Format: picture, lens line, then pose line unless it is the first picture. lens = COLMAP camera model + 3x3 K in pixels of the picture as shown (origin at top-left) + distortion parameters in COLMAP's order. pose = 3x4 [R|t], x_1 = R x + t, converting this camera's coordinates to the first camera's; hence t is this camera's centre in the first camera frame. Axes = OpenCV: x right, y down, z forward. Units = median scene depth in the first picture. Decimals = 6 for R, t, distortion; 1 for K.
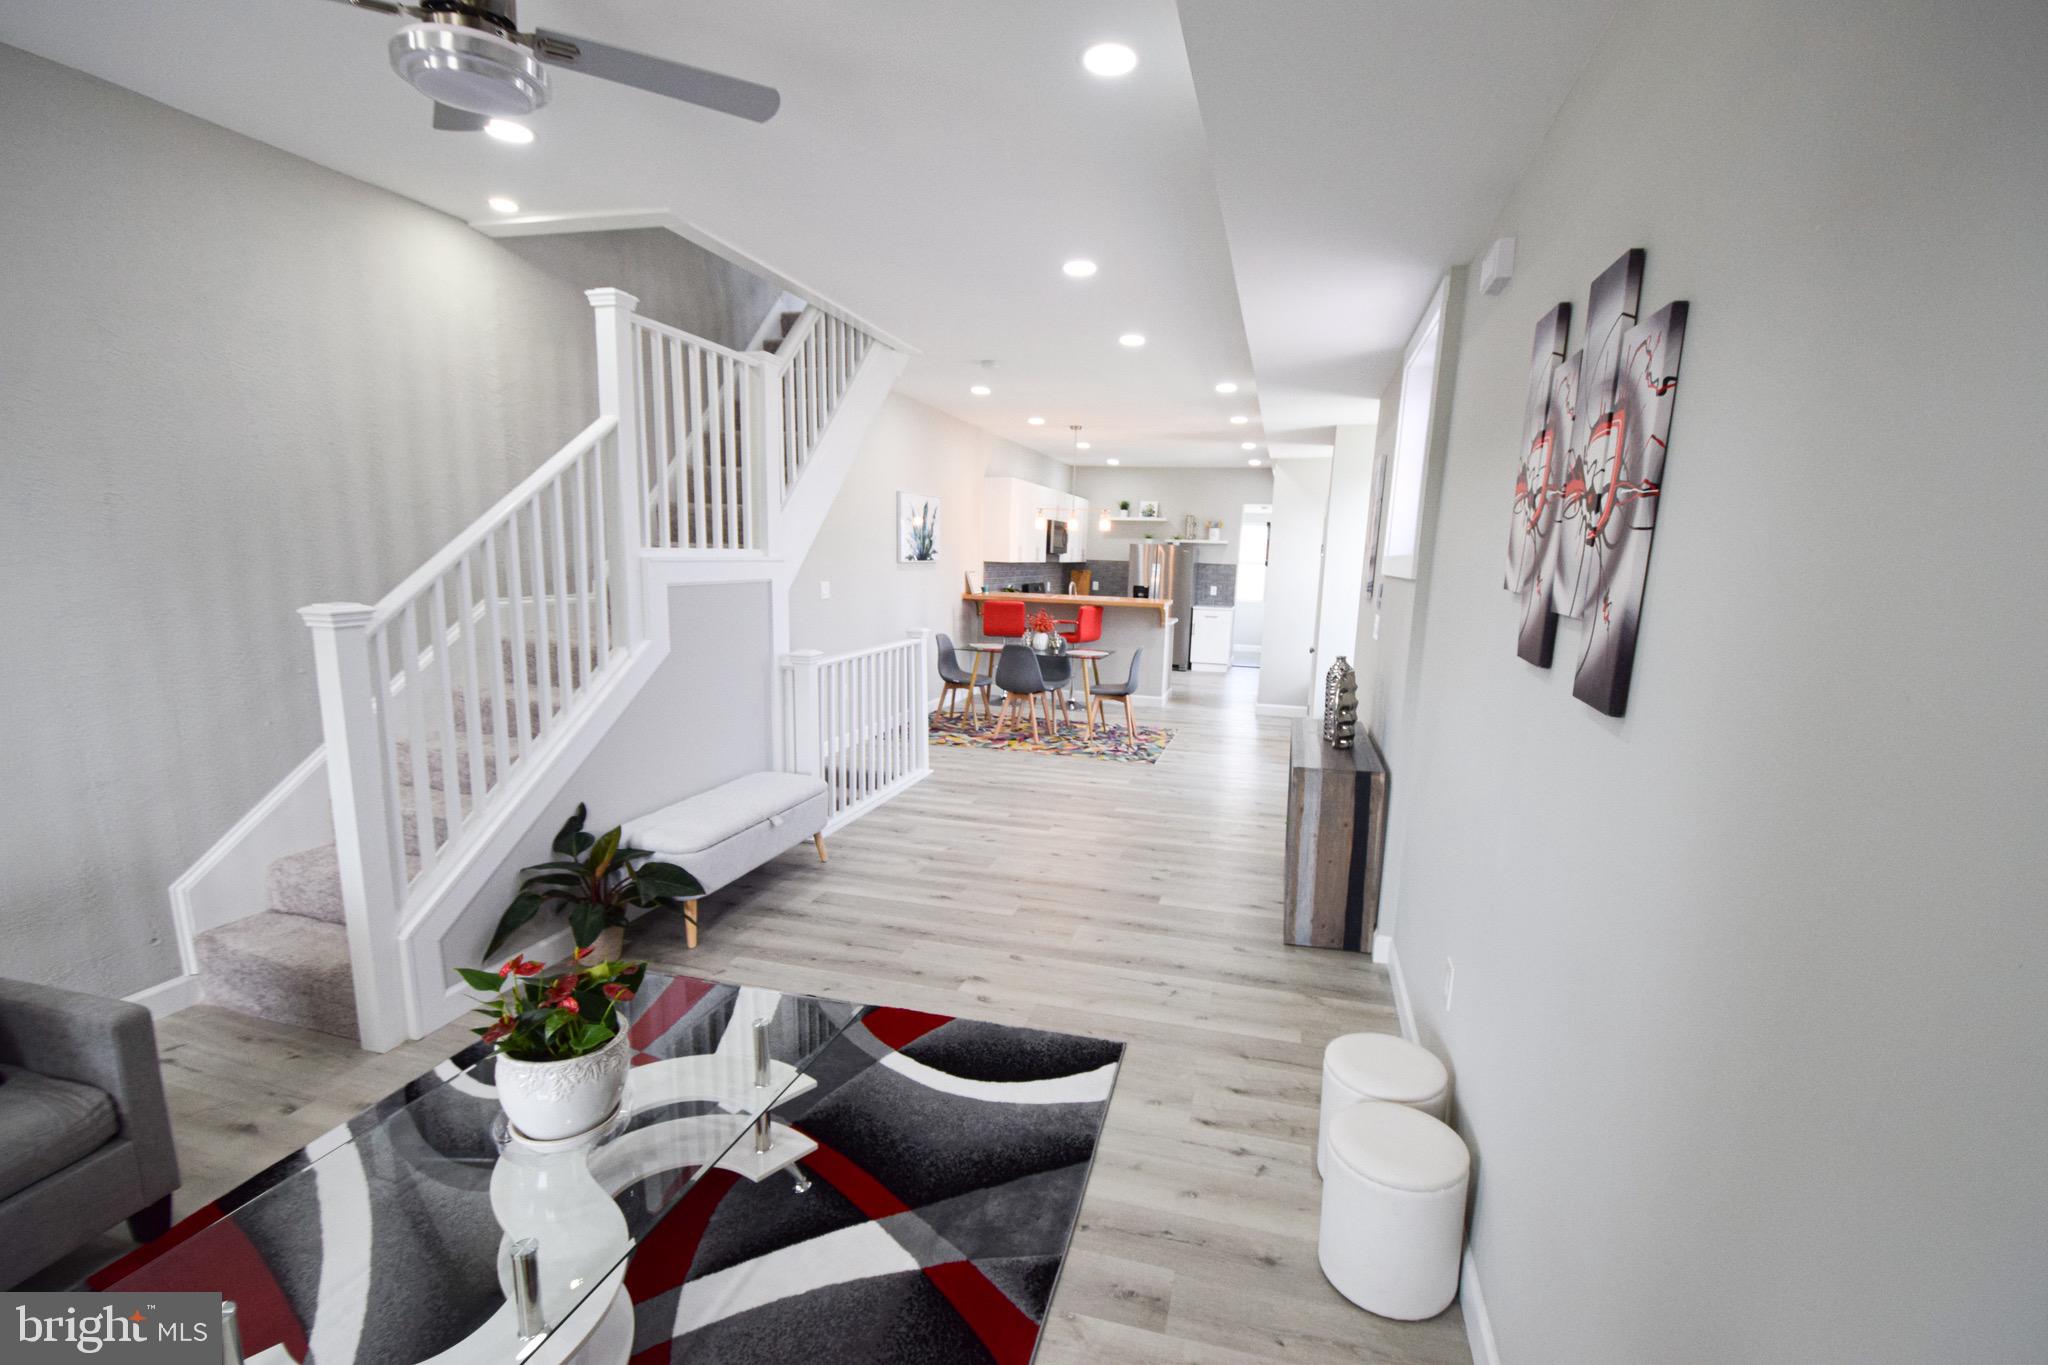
lens RADIAL K [[903.5, 0, 1050.9], [0, 903.5, 714.6], [0, 0, 1]] dist [0.001593, -0.011045]
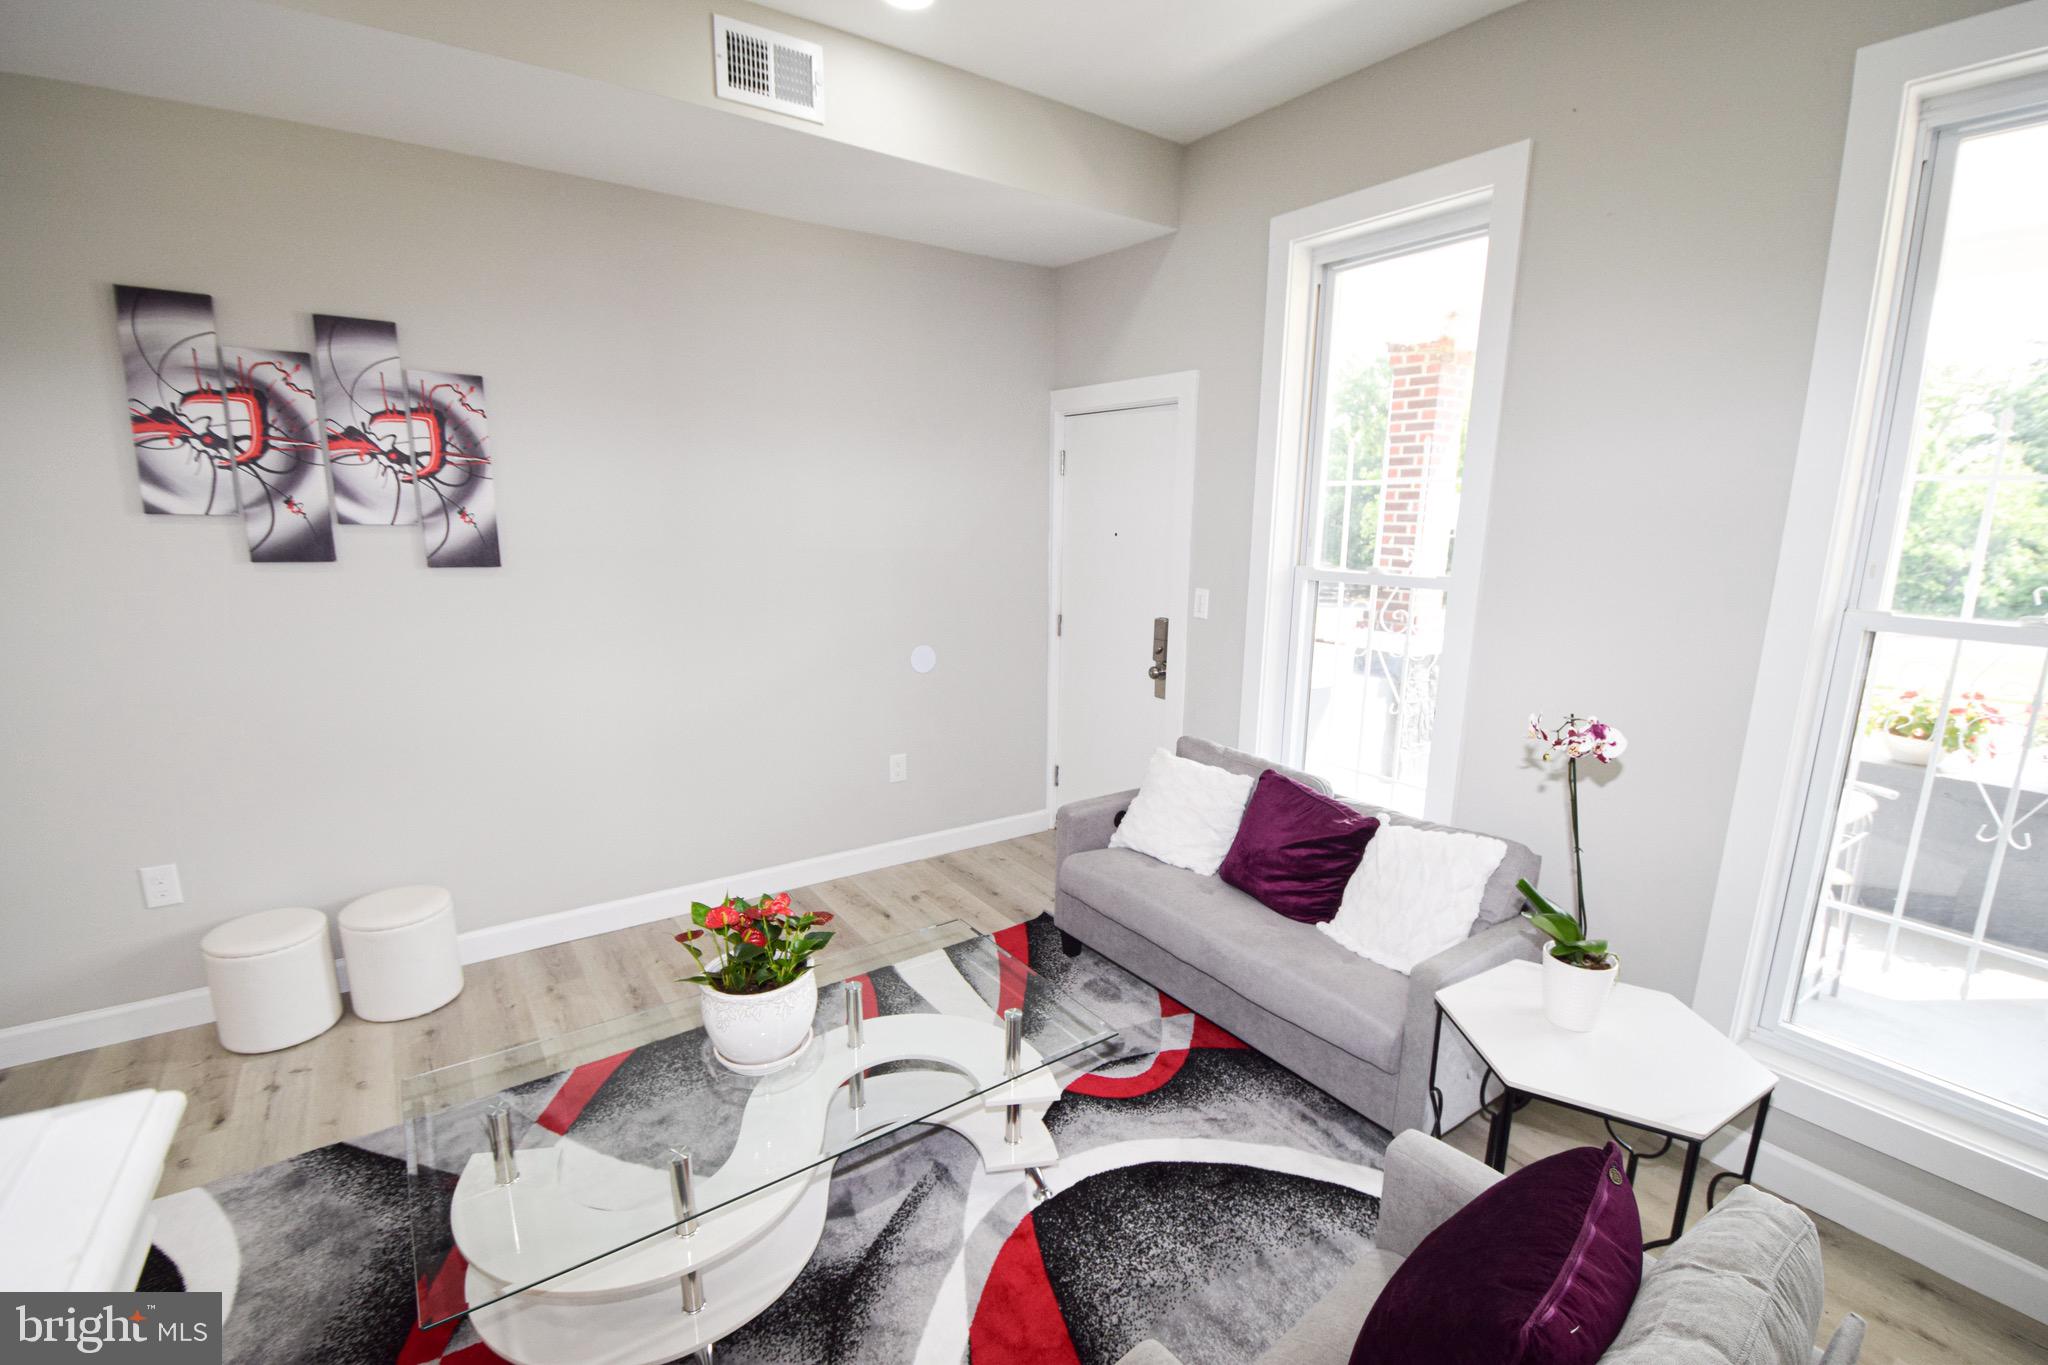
lens RADIAL K [[903.5, 0, 1055.3], [0, 903.5, 709.0], [0, 0, 1]] dist [0.001593, -0.011045]
pose [[-0.777928, -0.173408, 0.603951, -0.340358], [0.073756, 0.929321, 0.361832, -0.070567], [-0.624009, 0.326024, -0.710155, 0.352692]]
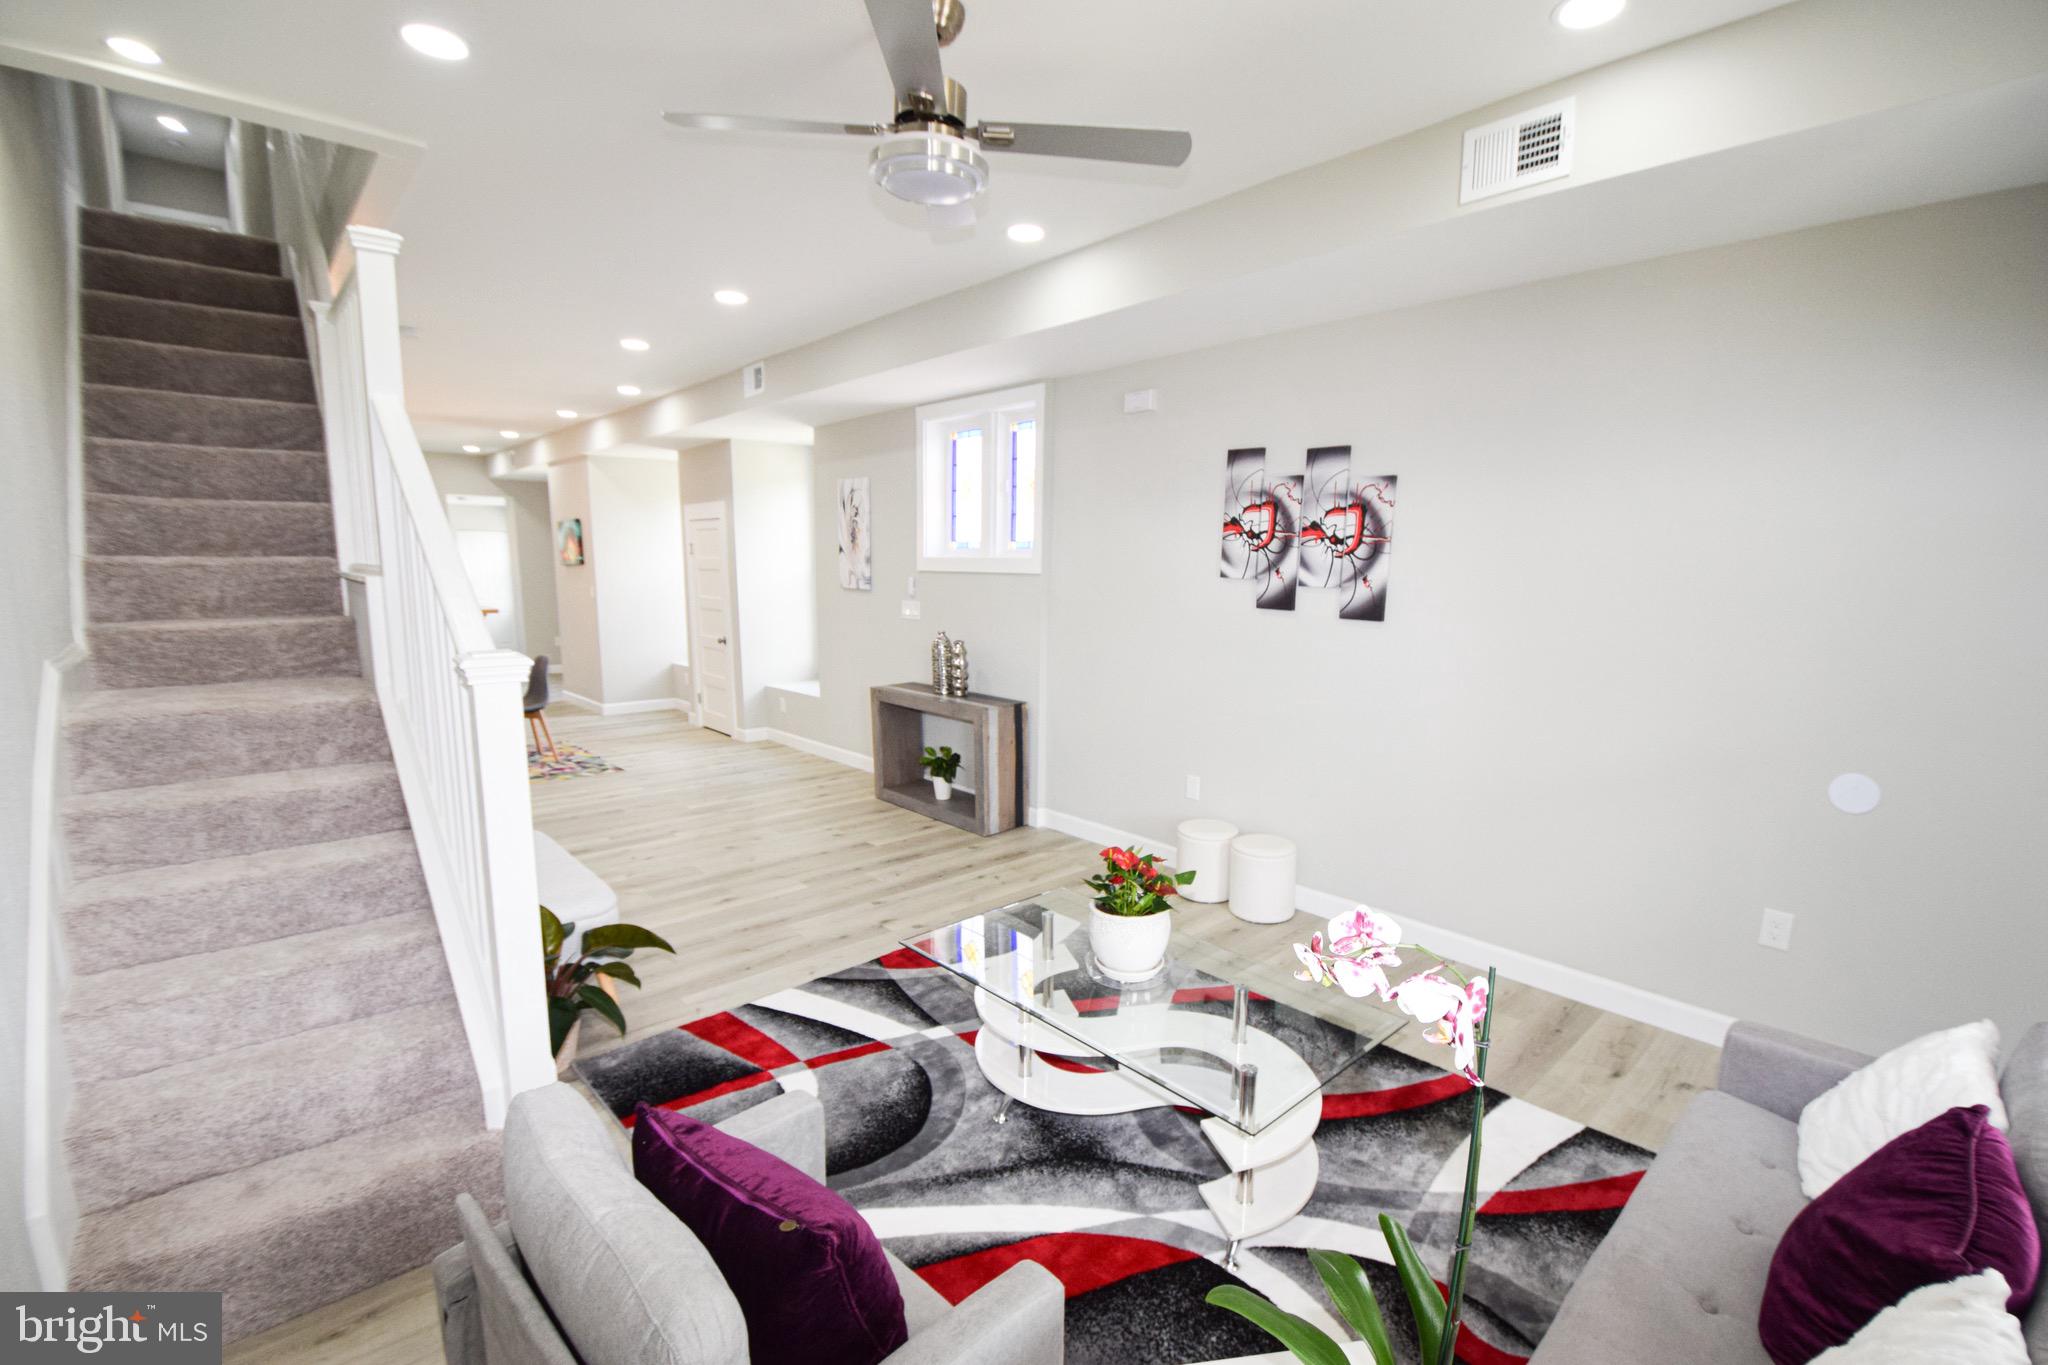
lens RADIAL K [[903.5, 0, 1065.2], [0, 903.5, 717.5], [0, 0, 1]] dist [0.001593, -0.011045]
pose [[0.529064, -0.167151, 0.831957, -0.428839], [0.153388, 0.983096, 0.099974, -0.025897], [-0.834604, 0.074720, 0.545759, 0.063471]]
